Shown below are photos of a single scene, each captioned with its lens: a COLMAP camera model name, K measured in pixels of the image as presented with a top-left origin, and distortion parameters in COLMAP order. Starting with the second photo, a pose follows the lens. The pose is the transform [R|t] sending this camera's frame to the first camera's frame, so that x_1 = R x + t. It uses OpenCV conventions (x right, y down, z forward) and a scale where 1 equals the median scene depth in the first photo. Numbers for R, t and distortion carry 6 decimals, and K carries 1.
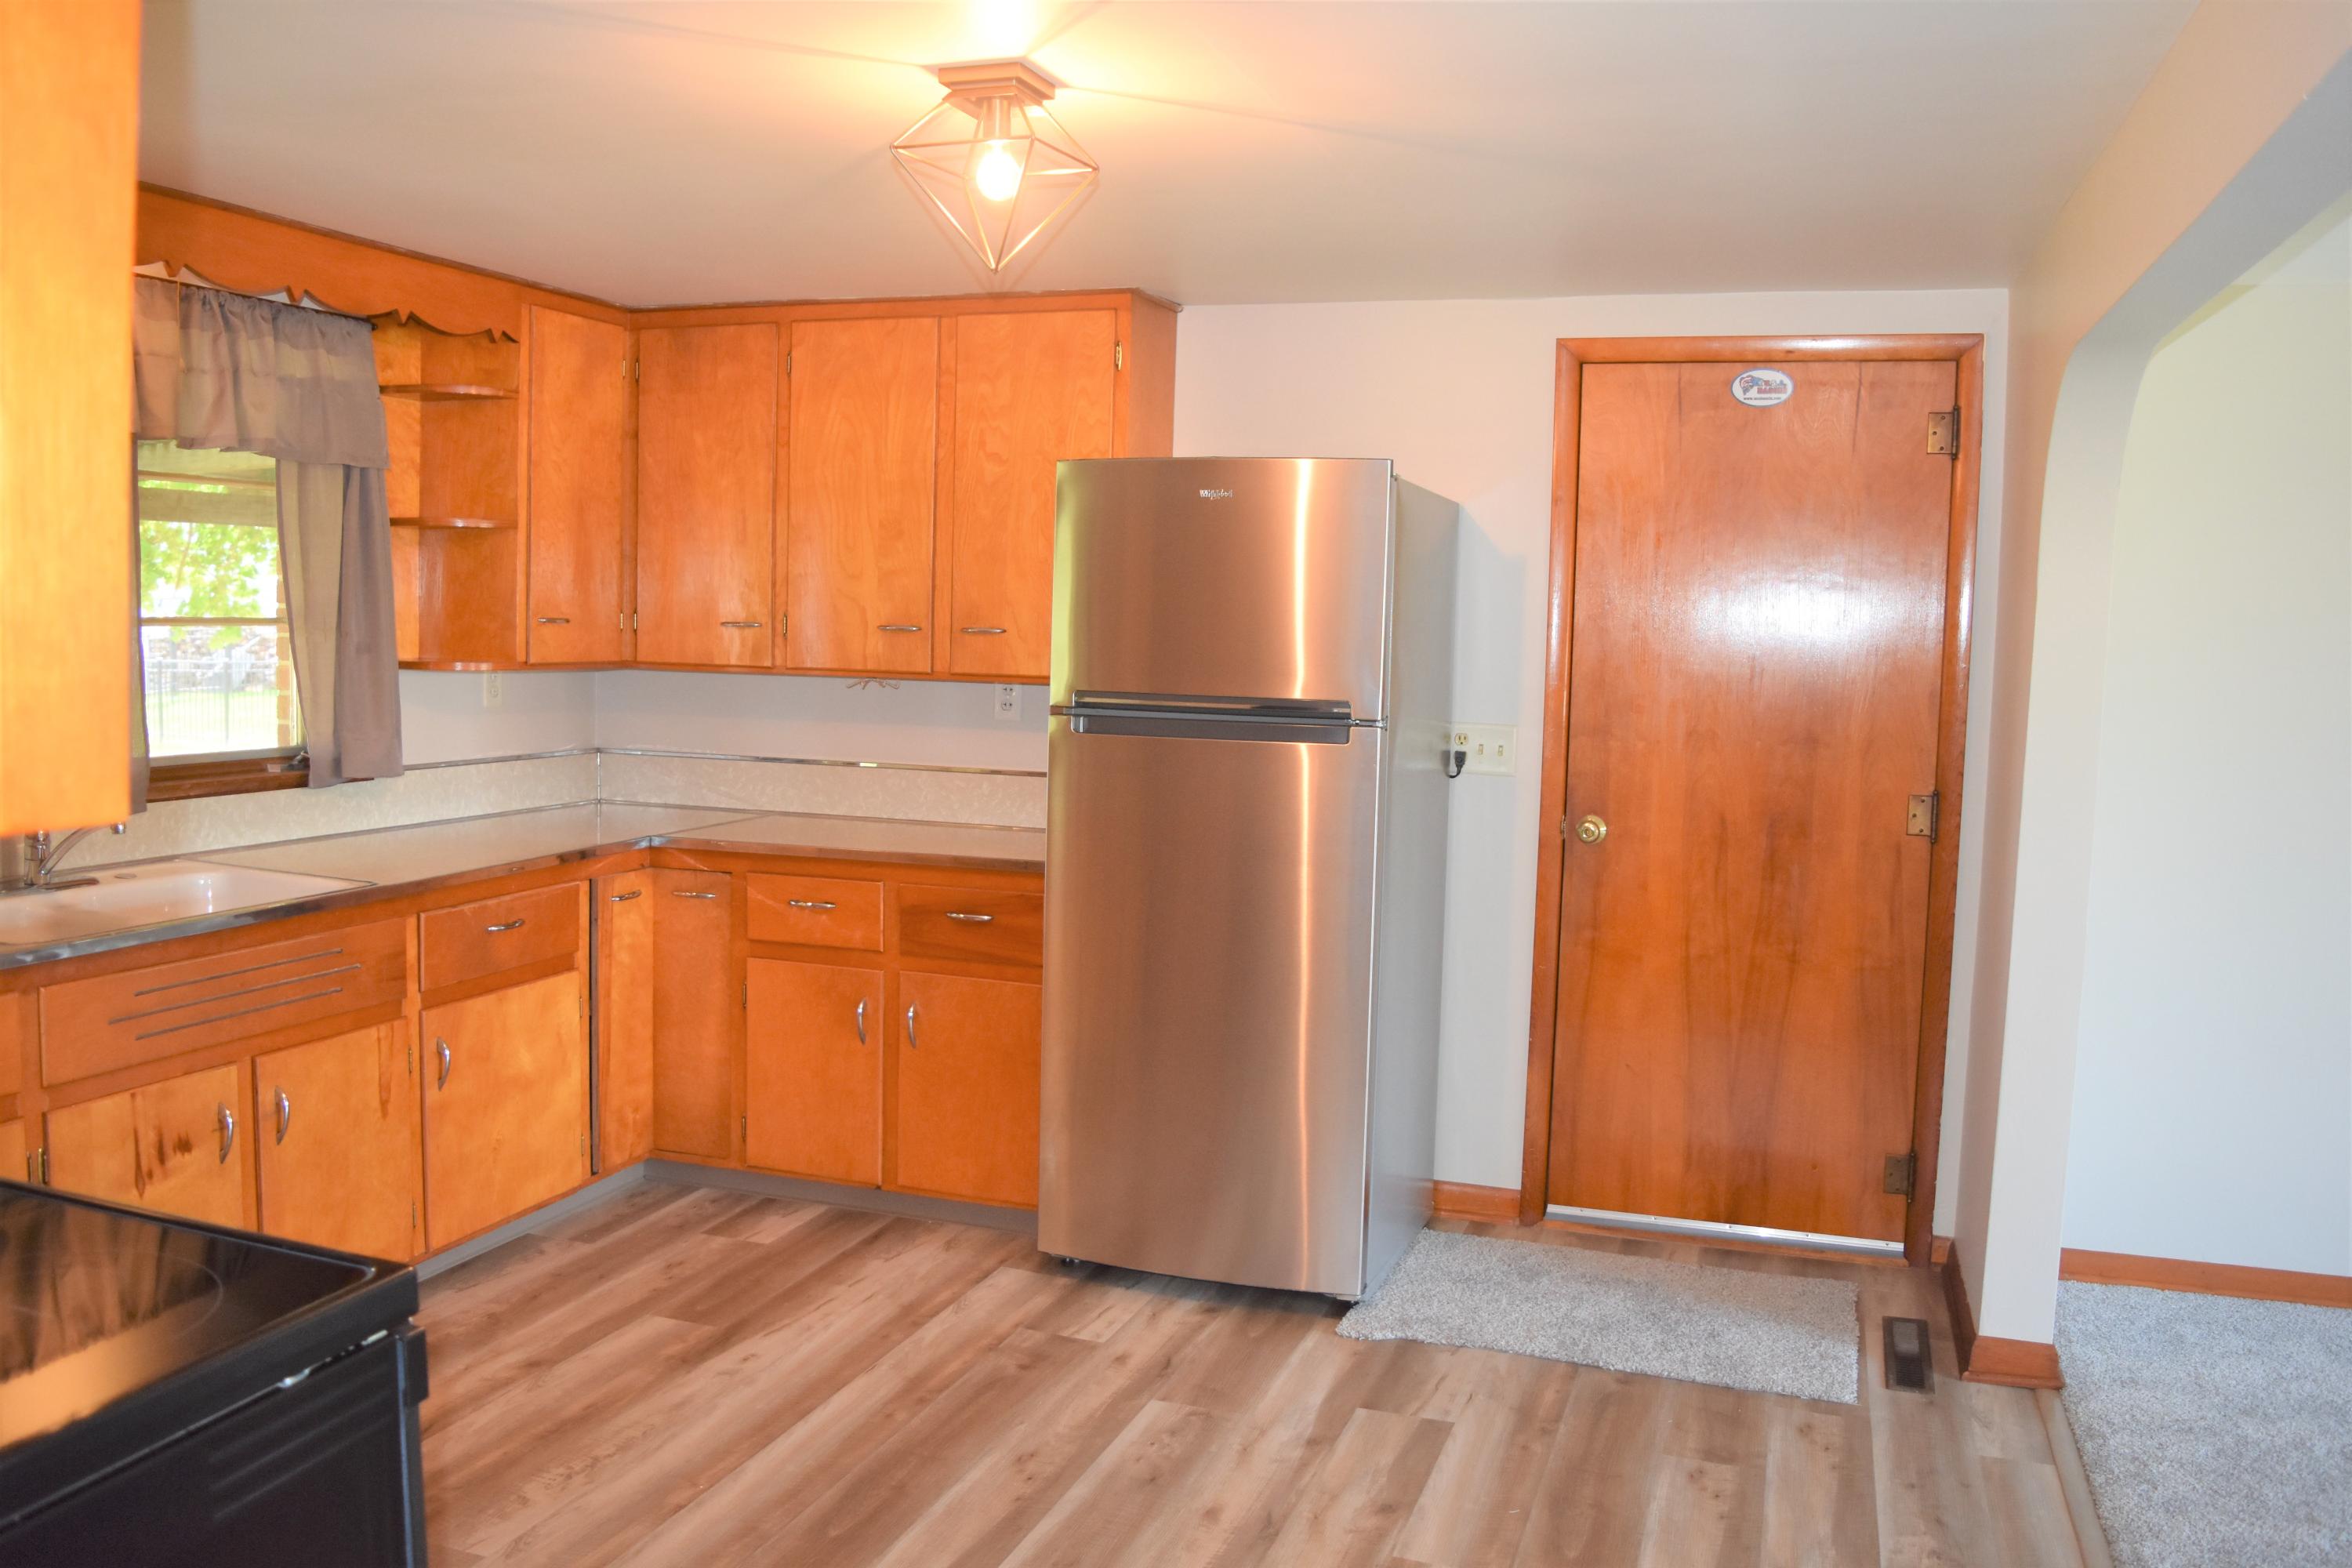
lens RADIAL K [[1860.0, 0, 1176.0], [0, 1860.0, 784.0], [0, 0, 1]] dist [-0.083710, 0.005143]
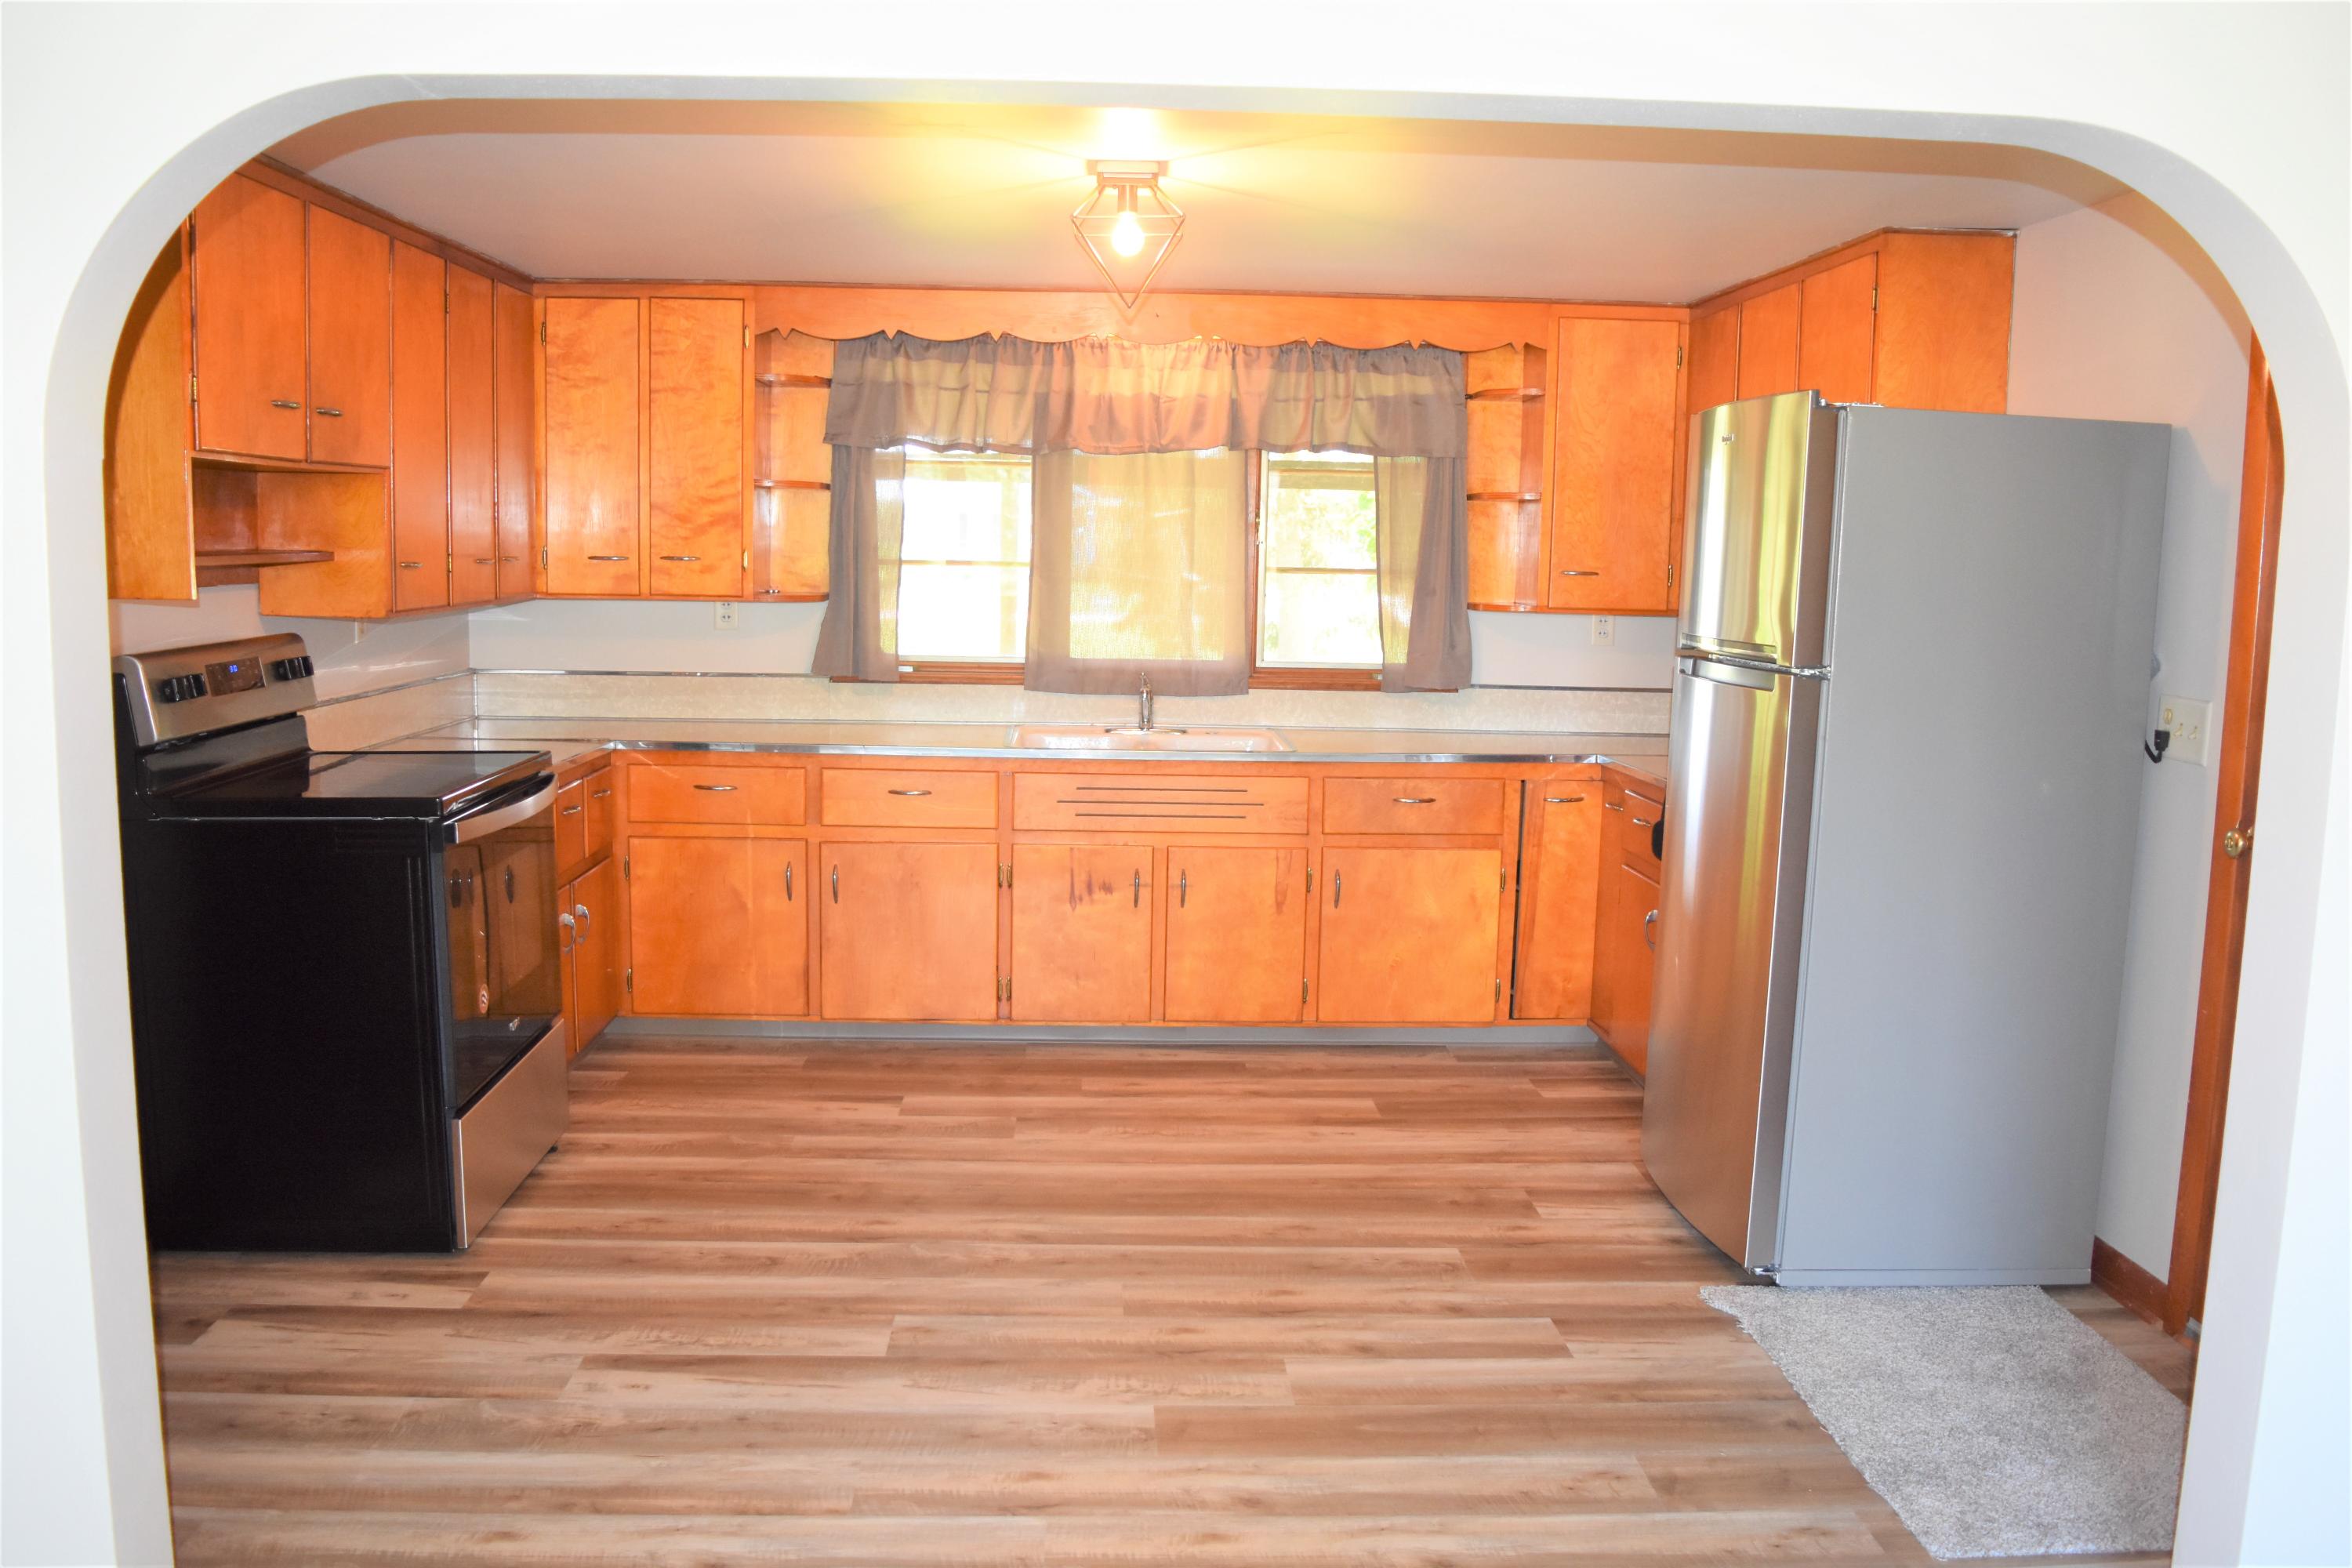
lens RADIAL K [[1860.0, 0, 1176.0], [0, 1860.0, 784.0], [0, 0, 1]] dist [-0.083710, 0.005143]
pose [[0.374178, 0.097005, -0.922270, 0.831444], [-0.093821, 0.993371, 0.066419, -0.007477], [0.922599, 0.061676, 0.380798, 0.345570]]
